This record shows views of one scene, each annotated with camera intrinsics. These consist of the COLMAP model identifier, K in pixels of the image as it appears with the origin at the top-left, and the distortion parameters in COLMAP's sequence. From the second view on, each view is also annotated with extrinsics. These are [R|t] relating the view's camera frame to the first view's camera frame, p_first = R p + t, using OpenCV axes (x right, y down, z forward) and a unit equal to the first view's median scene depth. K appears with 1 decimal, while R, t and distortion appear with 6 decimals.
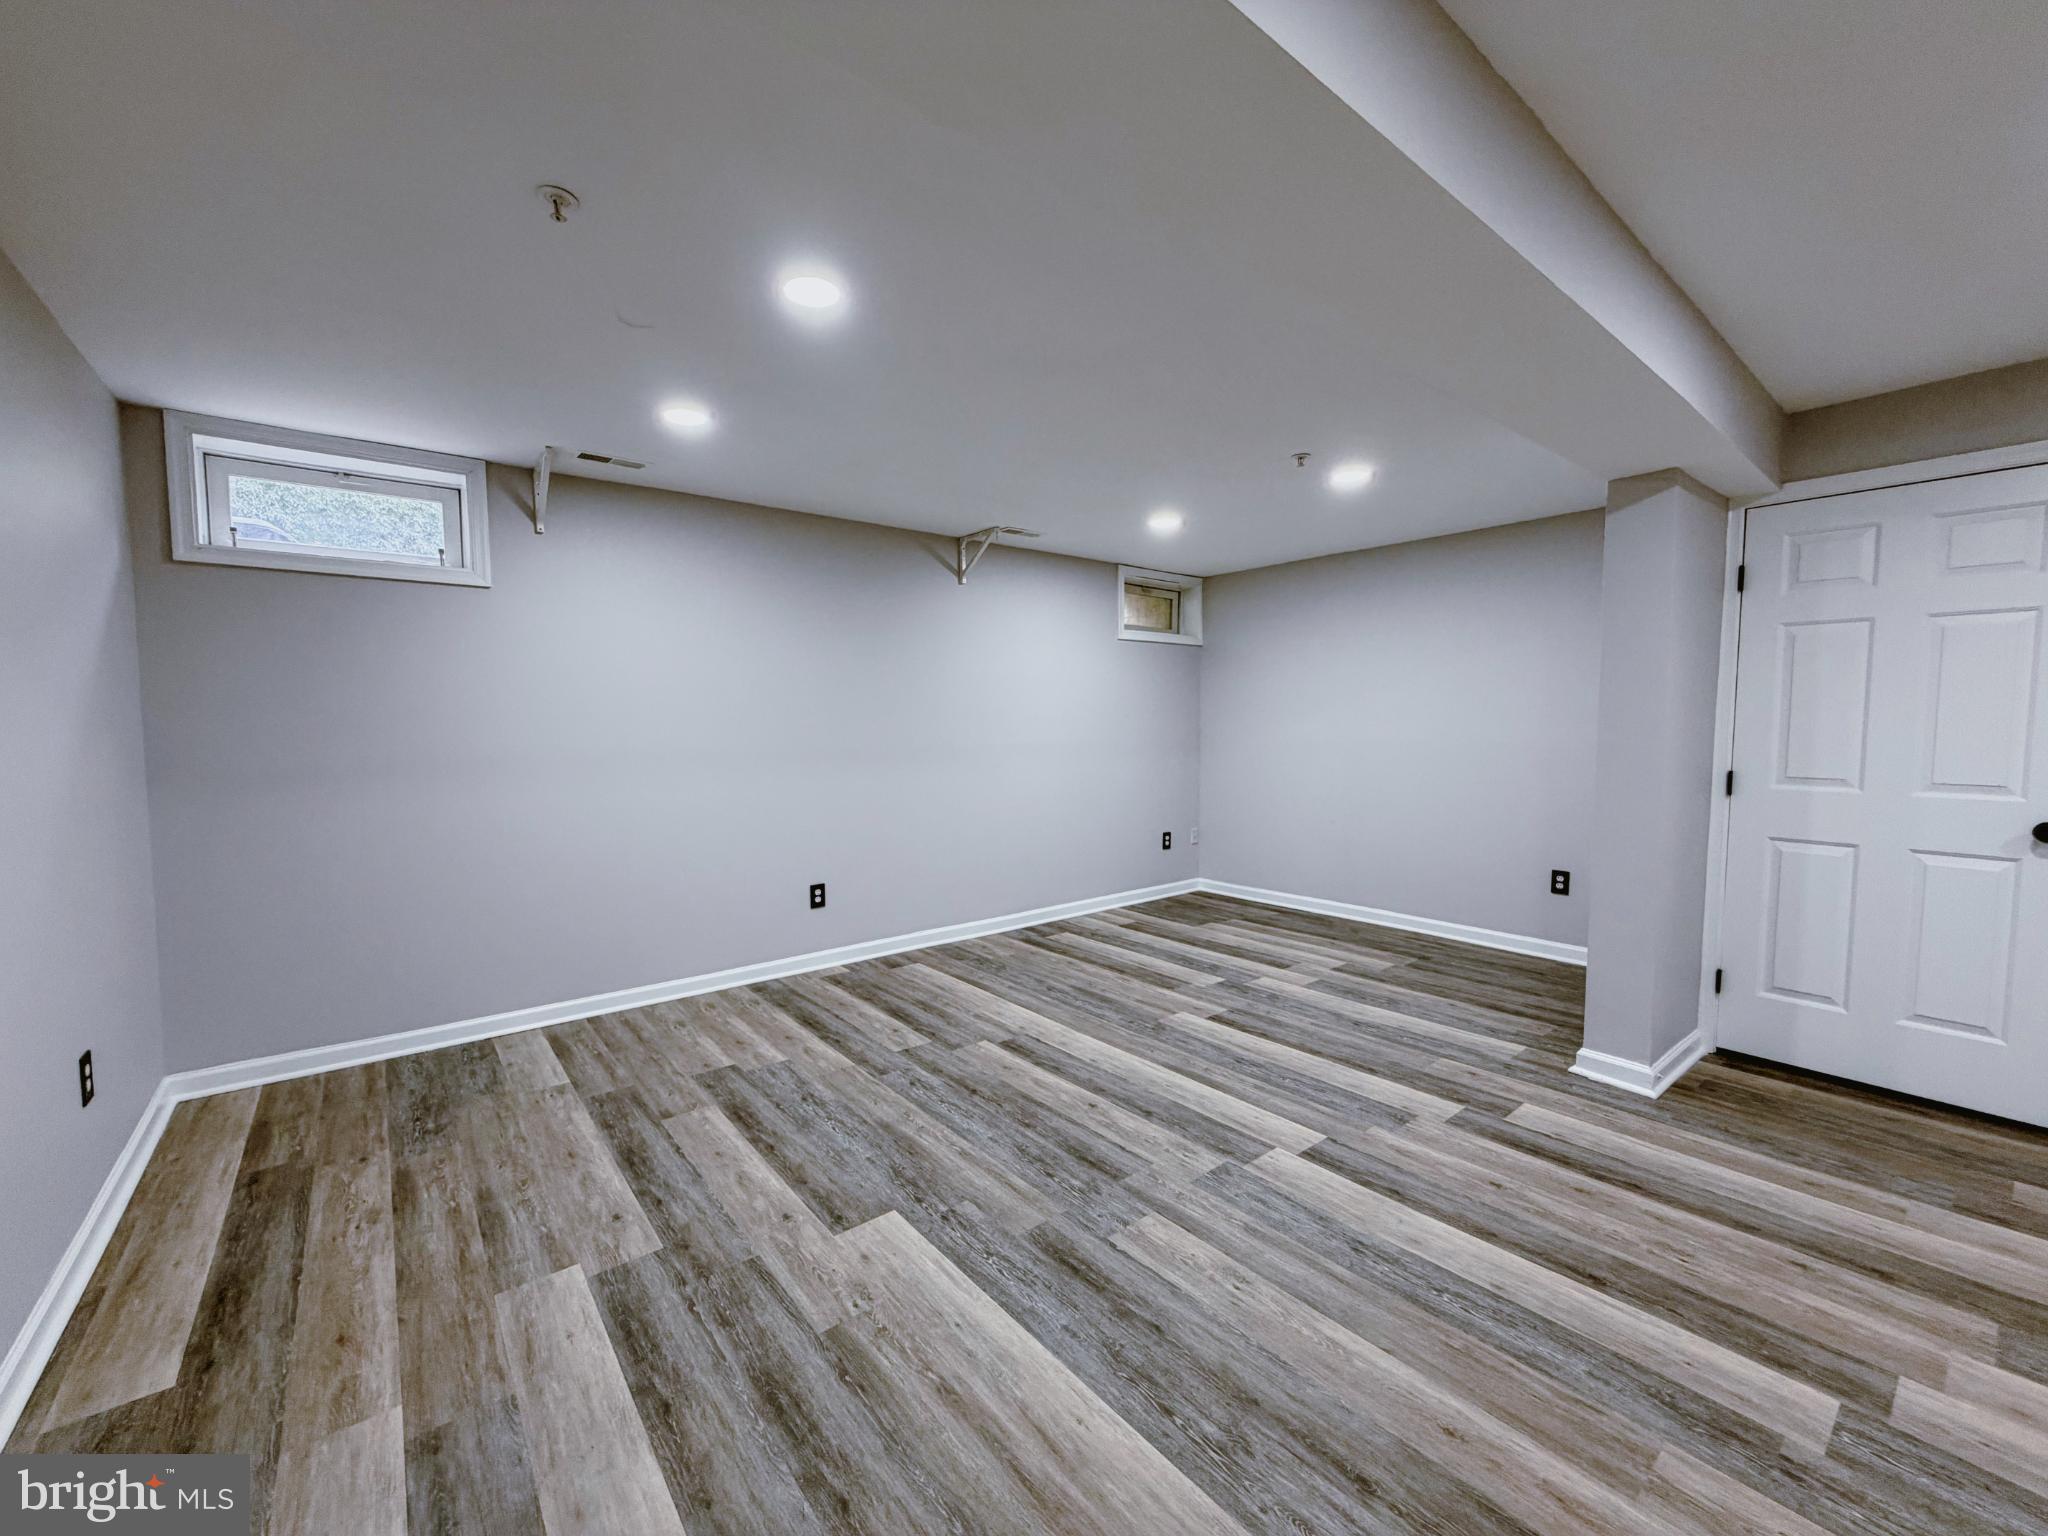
lens RADIAL K [[822.4, 0, 1024.0], [0, 822.4, 768.0], [0, 0, 1]] dist [-0.000256, -0.000077]
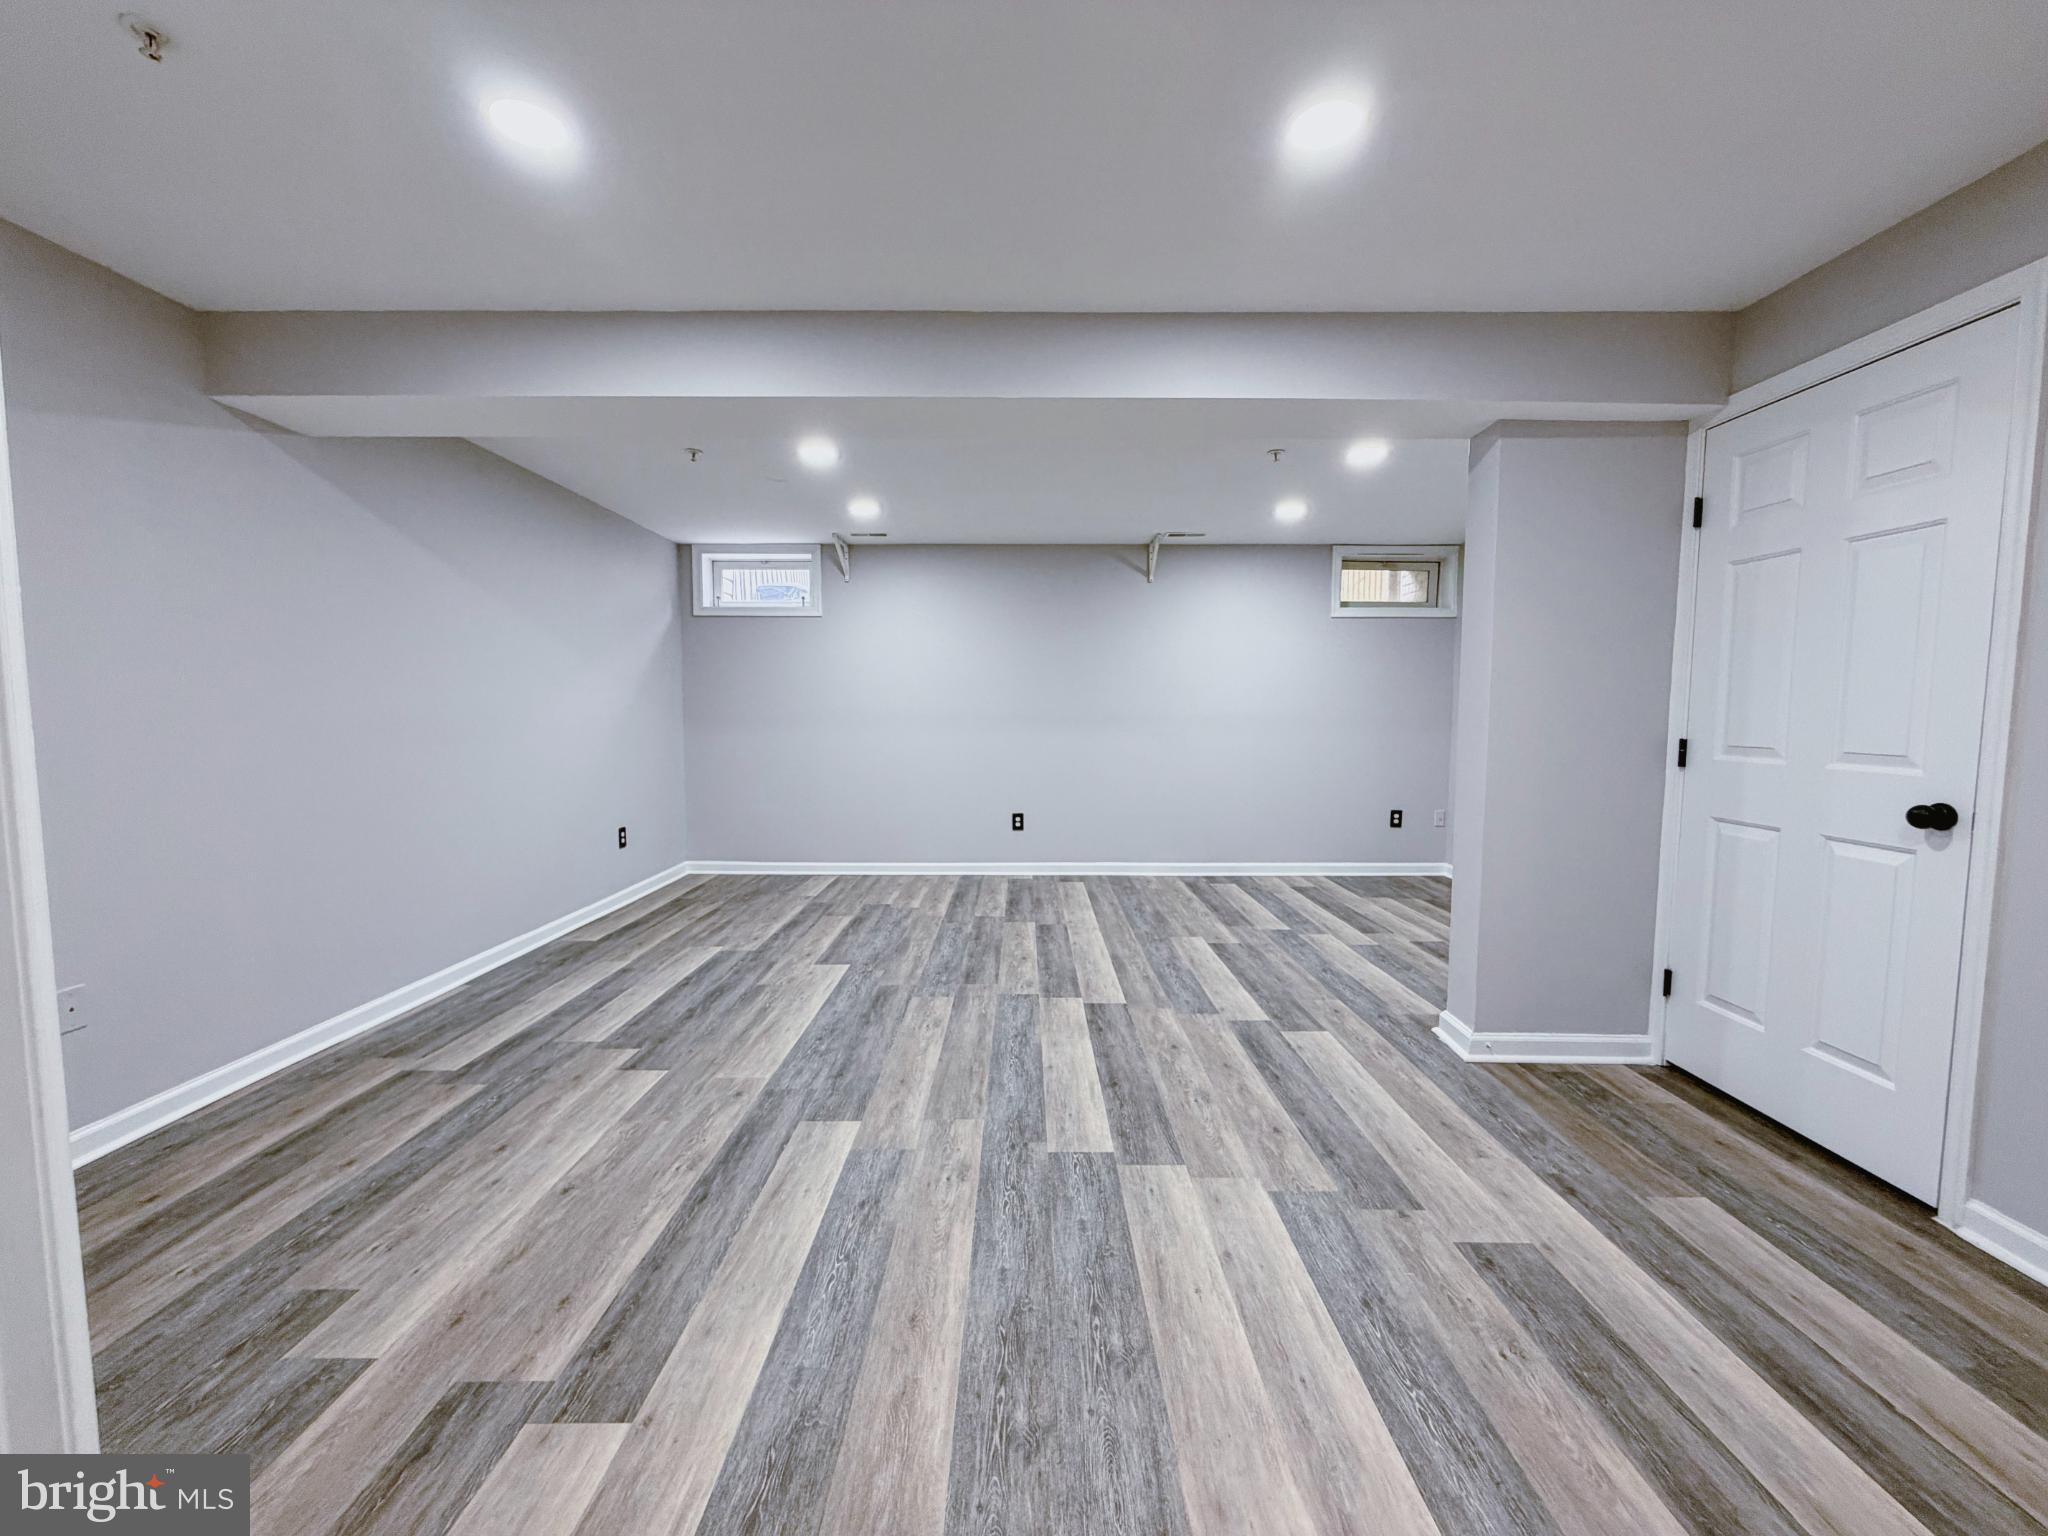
lens RADIAL K [[832.9, 0, 1024.0], [0, 832.9, 768.0], [0, 0, 1]] dist [-0.001215, -0.000573]
pose [[0.776729, 0.049550, -0.627883, 0.979676], [-0.043058, 0.998746, 0.025552, 0.046550], [0.628361, 0.007189, 0.777888, -0.120564]]
